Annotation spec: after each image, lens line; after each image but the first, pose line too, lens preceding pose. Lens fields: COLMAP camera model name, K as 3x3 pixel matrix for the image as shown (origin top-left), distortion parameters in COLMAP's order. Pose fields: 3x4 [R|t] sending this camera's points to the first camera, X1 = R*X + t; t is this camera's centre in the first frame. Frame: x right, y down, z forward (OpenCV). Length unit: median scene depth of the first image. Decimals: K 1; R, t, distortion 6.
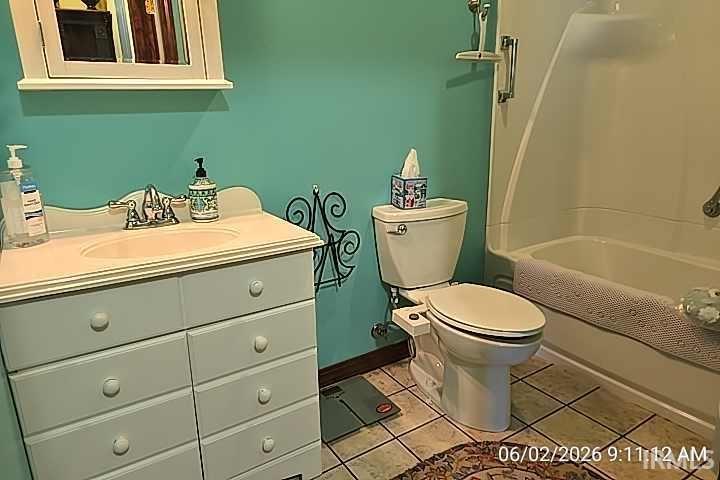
lens RADIAL K [[483.3, 0, 359.5], [0, 483.3, 241.3], [0, 0, 1]] dist [0.055975, -0.051328]
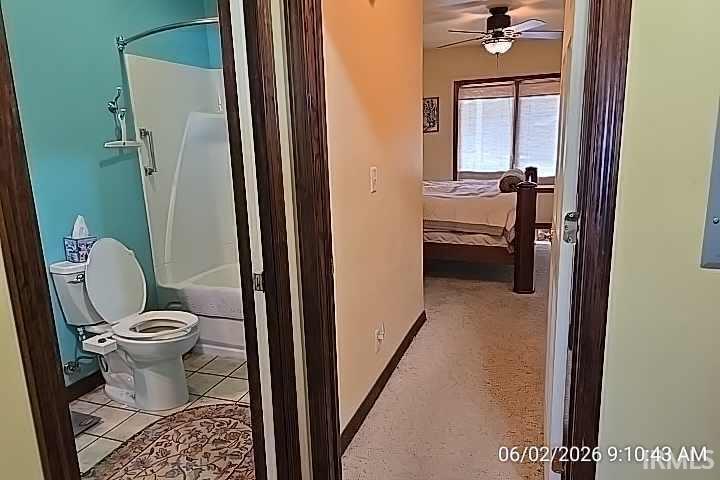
lens RADIAL K [[483.3, 0, 358.8], [0, 483.3, 243.8], [0, 0, 1]] dist [0.055975, -0.051328]
pose [[0.800591, -0.127985, 0.585384, -0.064305], [0.179007, 0.983396, -0.029812, 0.052984], [-0.571848, 0.128655, 0.810208, -0.450113]]
